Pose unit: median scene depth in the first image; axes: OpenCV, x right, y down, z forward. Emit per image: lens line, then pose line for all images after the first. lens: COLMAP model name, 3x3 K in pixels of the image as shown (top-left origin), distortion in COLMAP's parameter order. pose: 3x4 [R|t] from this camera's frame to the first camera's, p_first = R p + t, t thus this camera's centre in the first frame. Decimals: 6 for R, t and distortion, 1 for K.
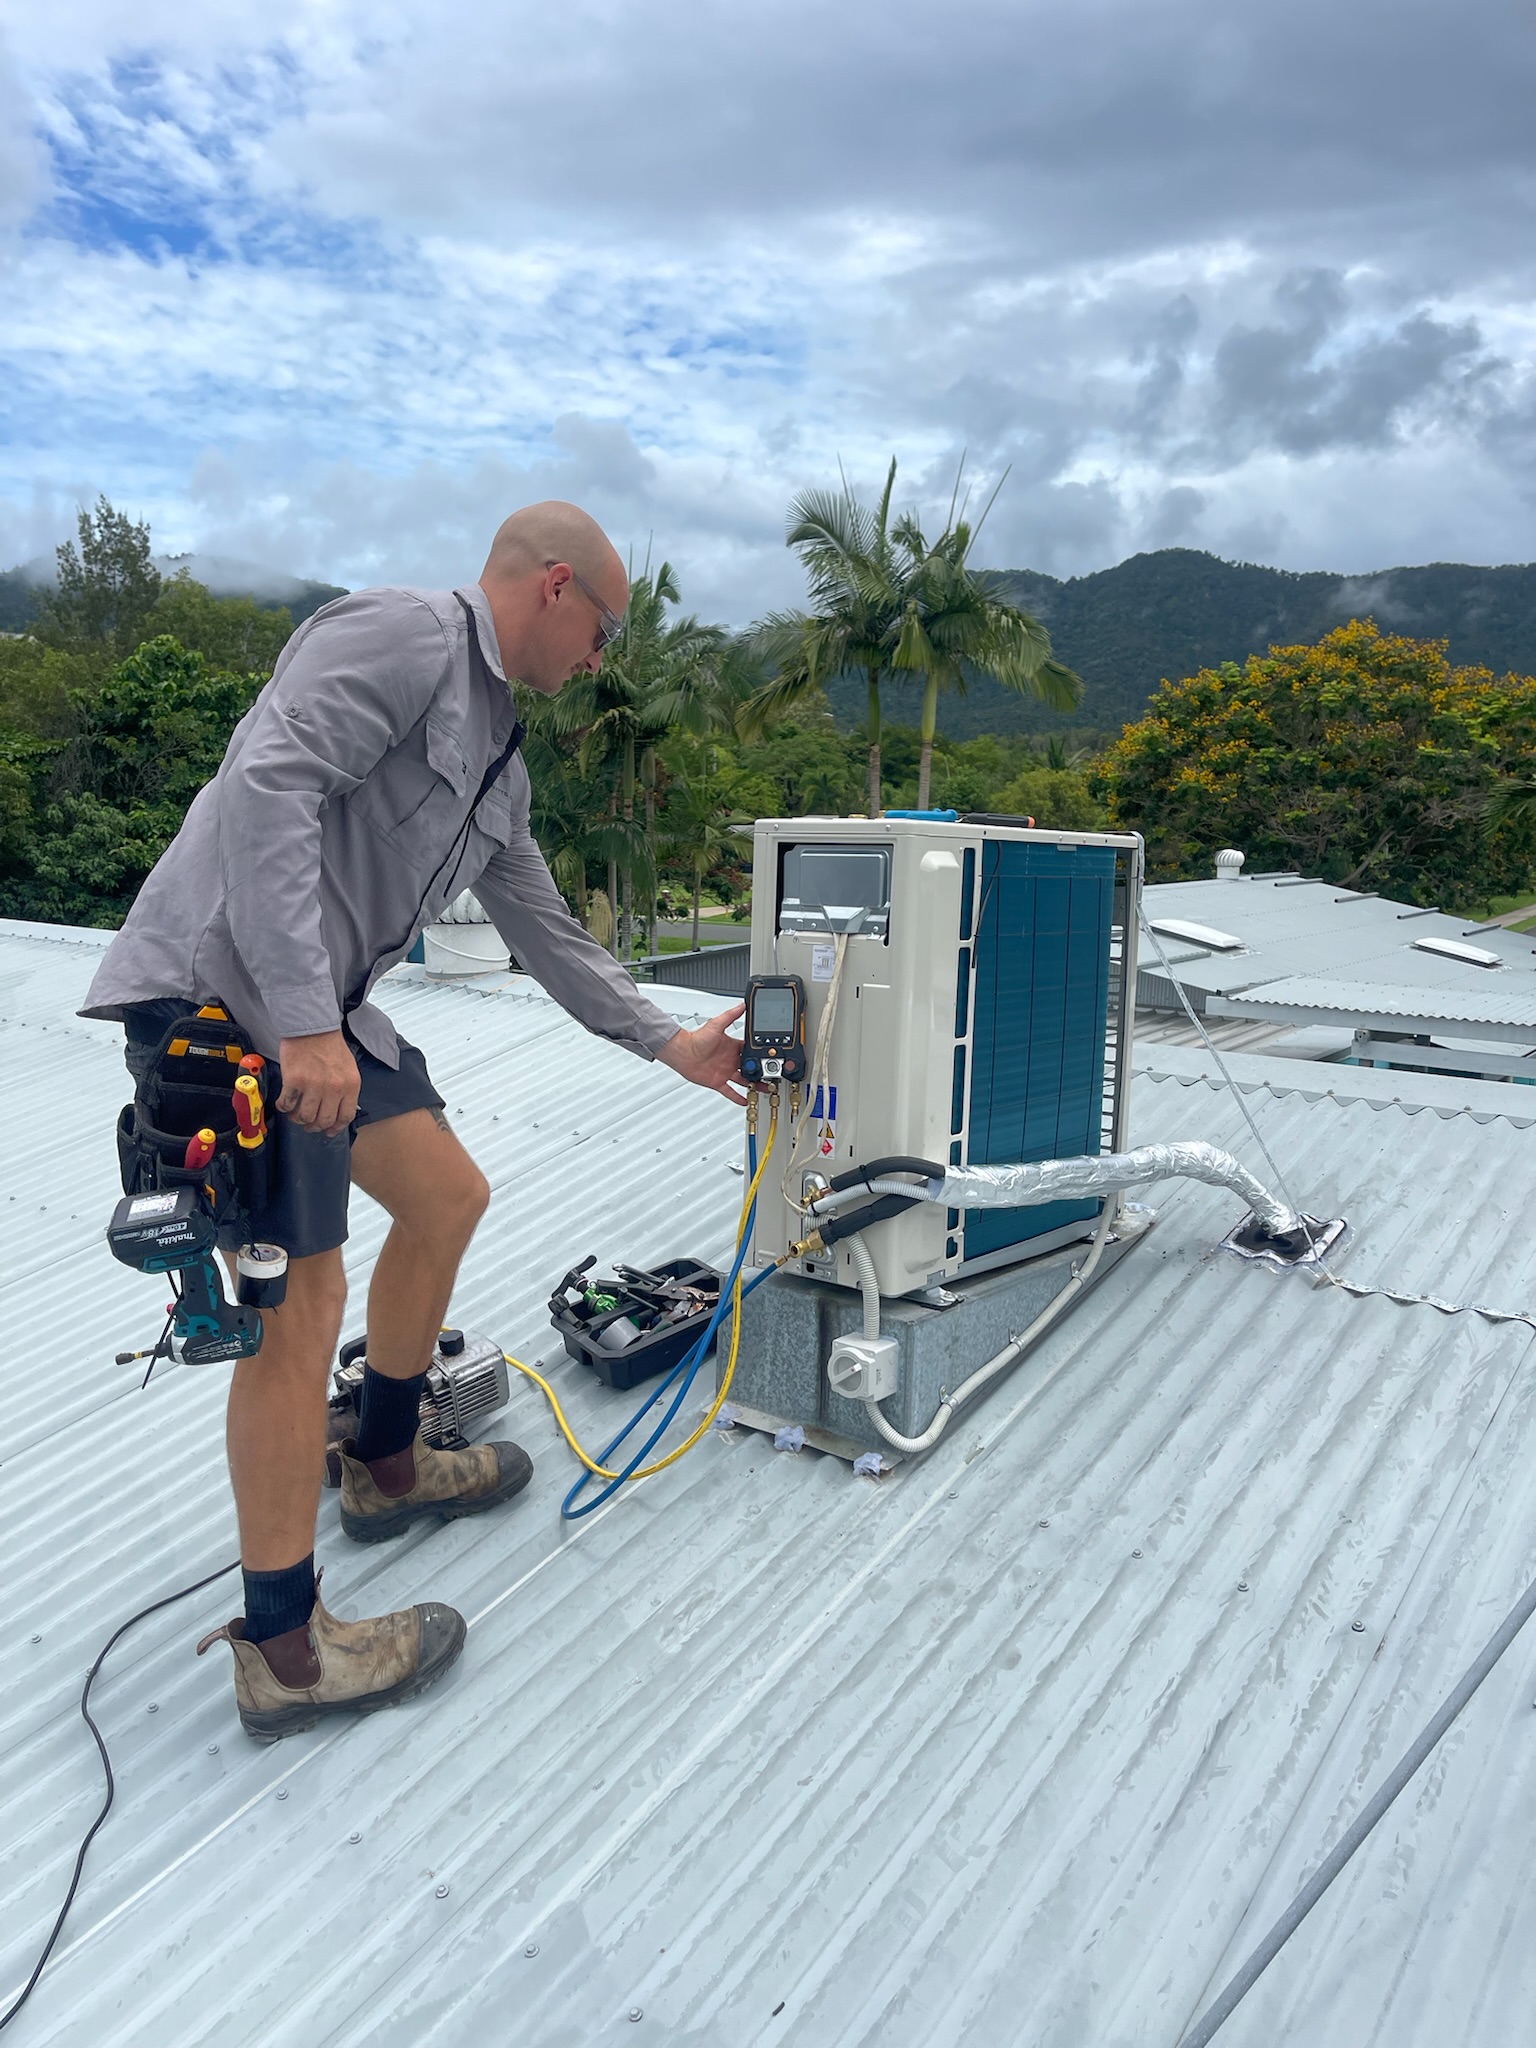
lens RADIAL K [[1672.3, 0, 768.0], [0, 1672.3, 1024.0], [0, 0, 1]] dist [0.099021, -0.157705]
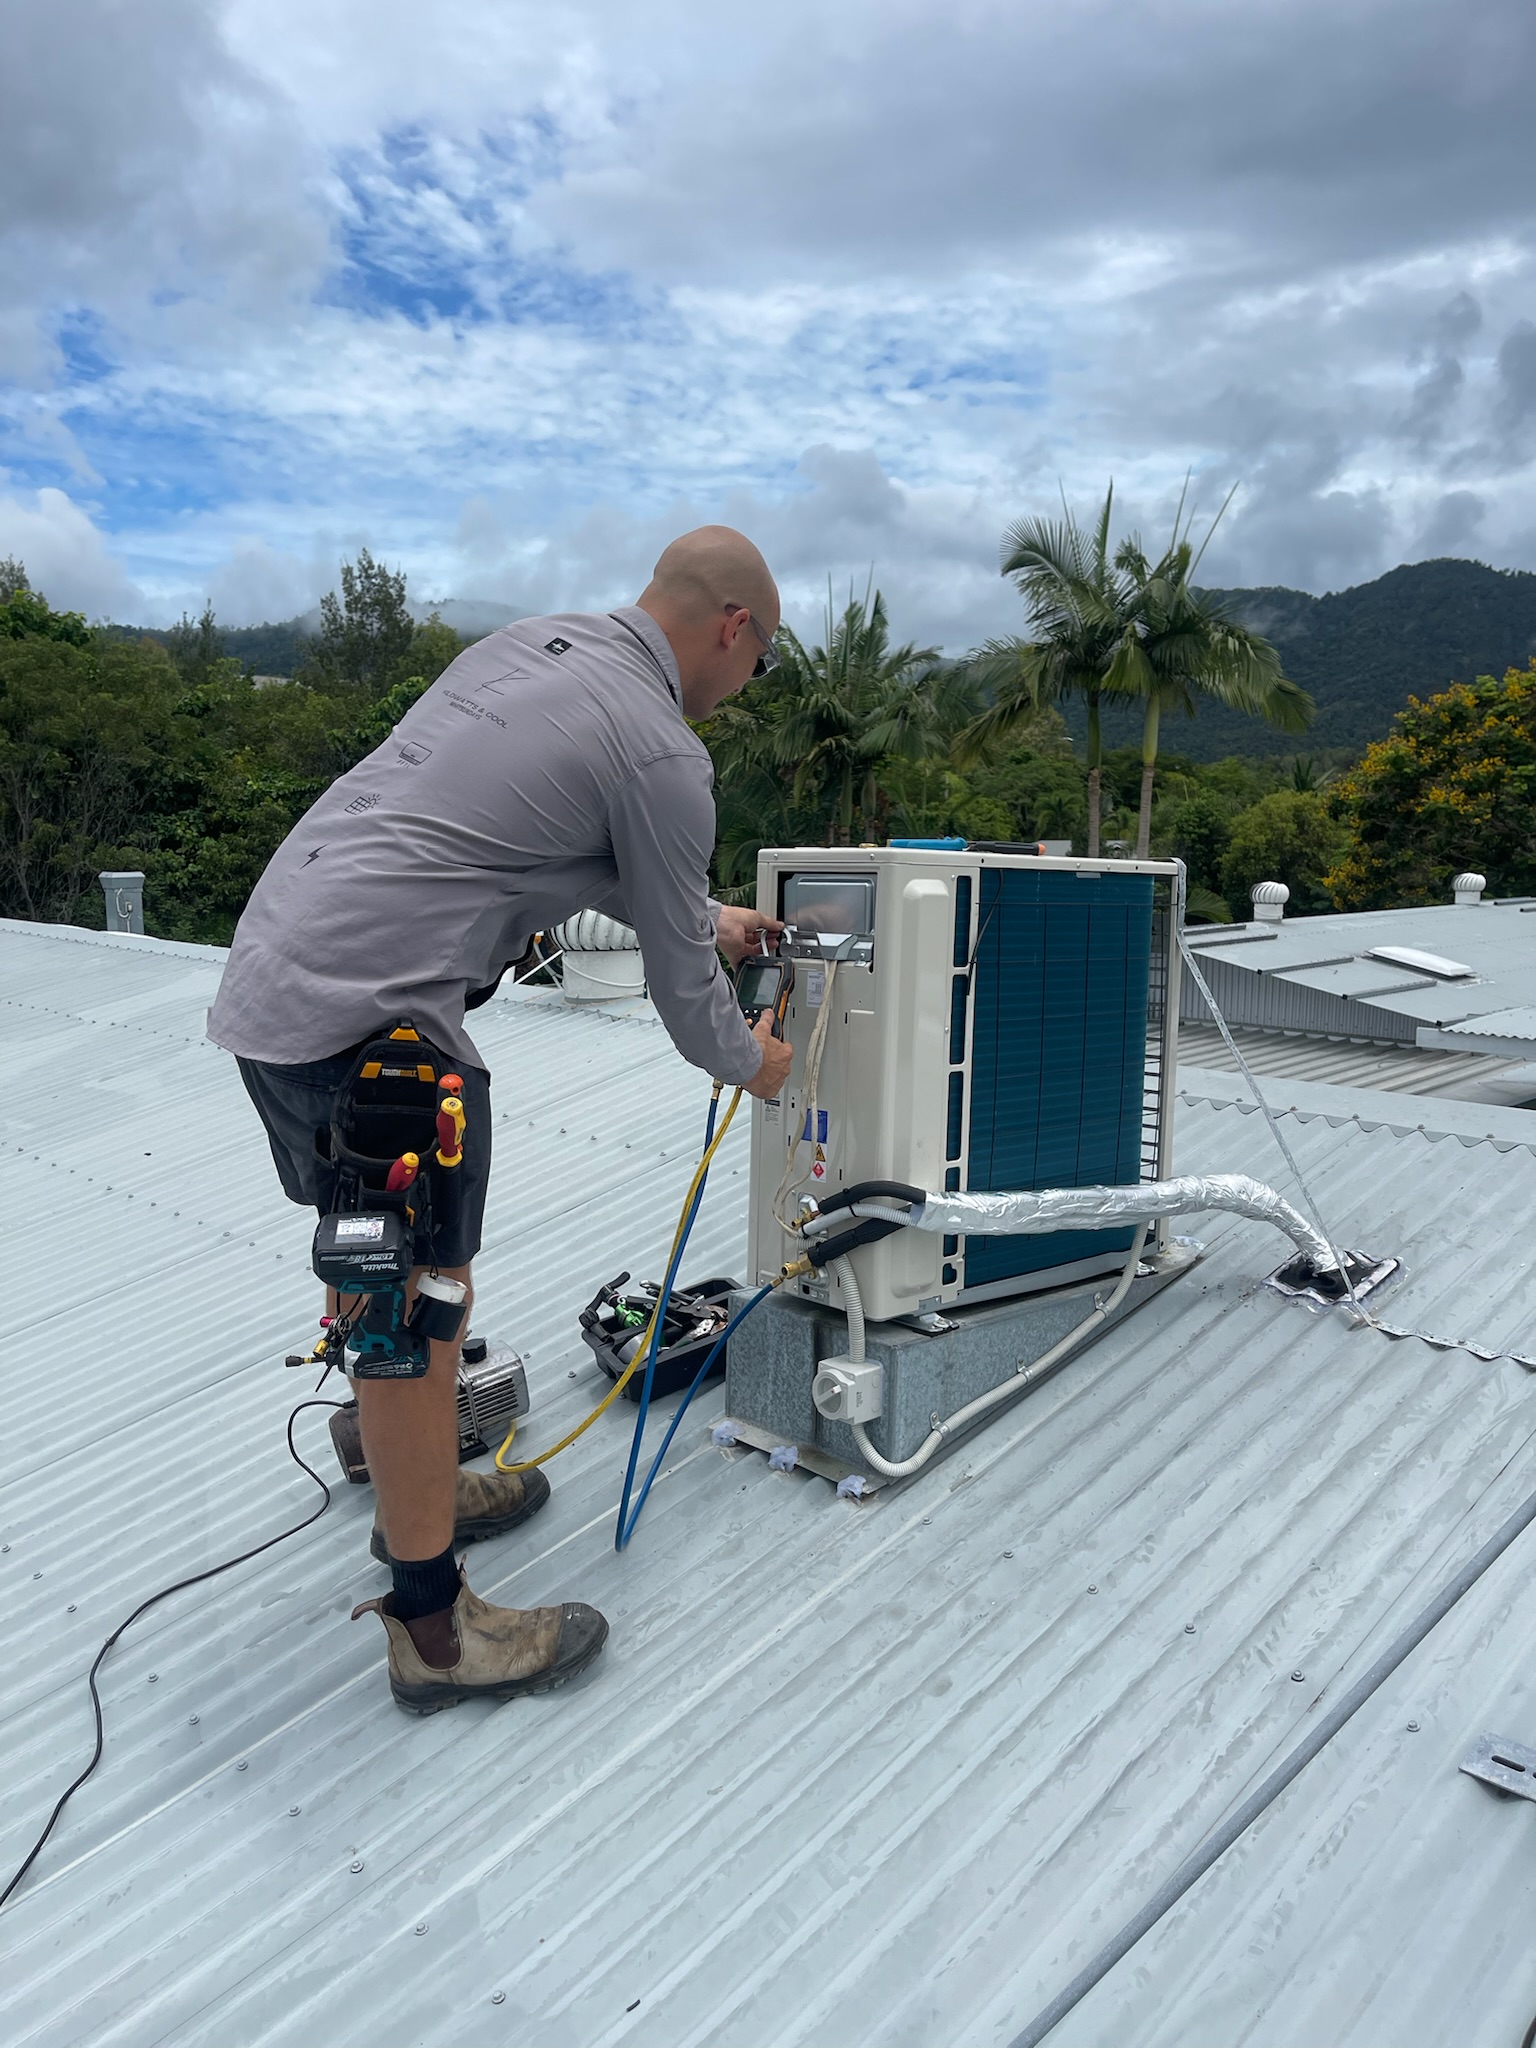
lens RADIAL K [[1672.3, 0, 768.0], [0, 1672.3, 1024.0], [0, 0, 1]] dist [0.099021, -0.157705]
pose [[0.987929, 0.007952, -0.154706, 0.133899], [-0.010451, 0.999828, -0.015351, 0.000545], [0.154557, 0.016783, 0.987841, -0.006740]]
